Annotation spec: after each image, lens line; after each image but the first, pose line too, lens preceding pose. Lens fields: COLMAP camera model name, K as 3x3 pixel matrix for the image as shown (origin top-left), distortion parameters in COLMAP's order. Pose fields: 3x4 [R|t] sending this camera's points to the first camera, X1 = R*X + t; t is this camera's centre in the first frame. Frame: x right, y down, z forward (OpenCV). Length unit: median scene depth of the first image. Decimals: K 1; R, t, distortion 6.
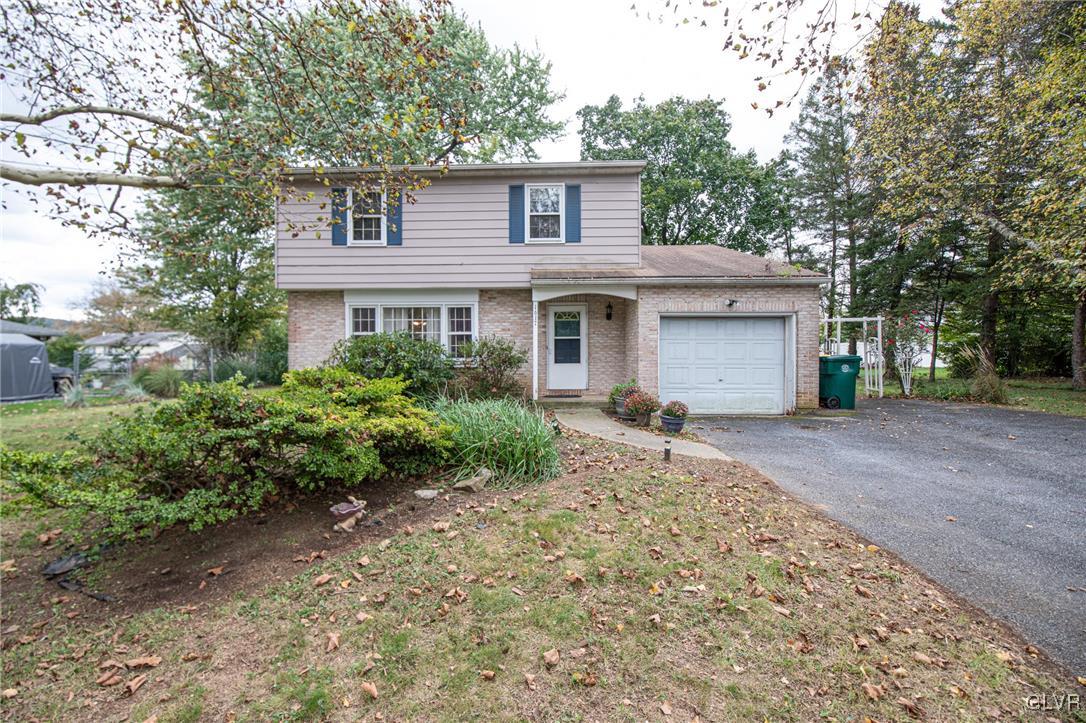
lens RADIAL K [[490.0, 0, 530.8], [0, 490.0, 360.5], [0, 0, 1]] dist [0.000740, -0.009293]
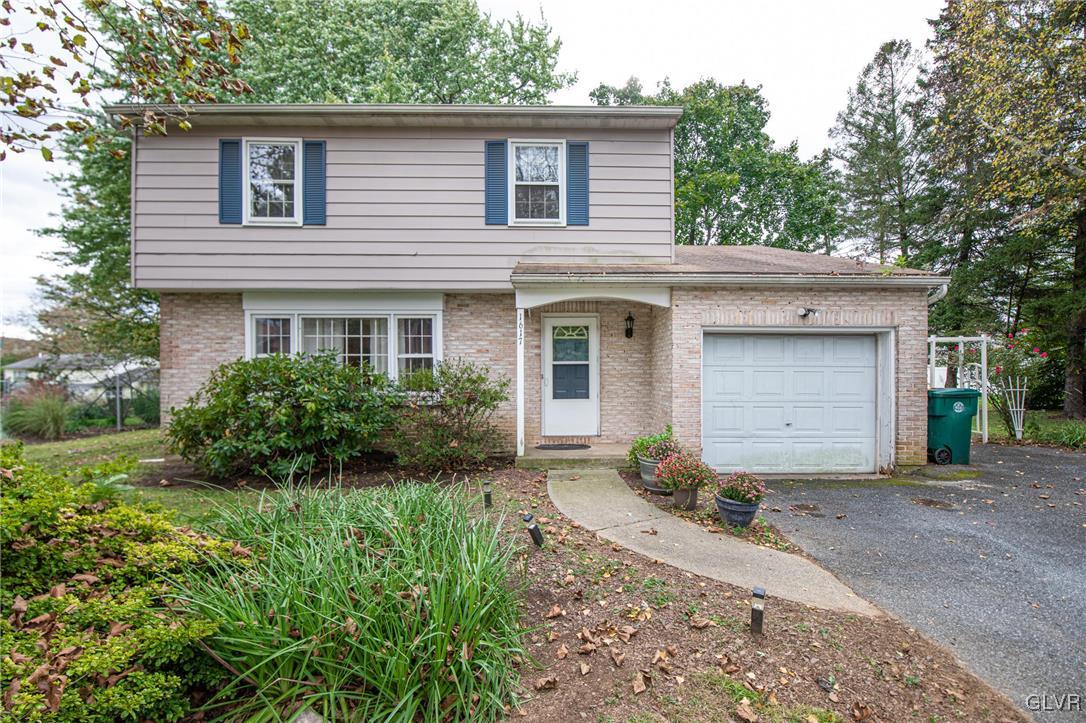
lens RADIAL K [[520.0, 0, 573.4], [0, 520.0, 381.2], [0, 0, 1]] dist [0.003013, -0.010747]
pose [[0.998516, 0.000840, 0.054448, 0.038245], [-0.000428, 0.999971, -0.007581, -0.014148], [-0.054452, 0.007546, 0.998488, 0.252150]]
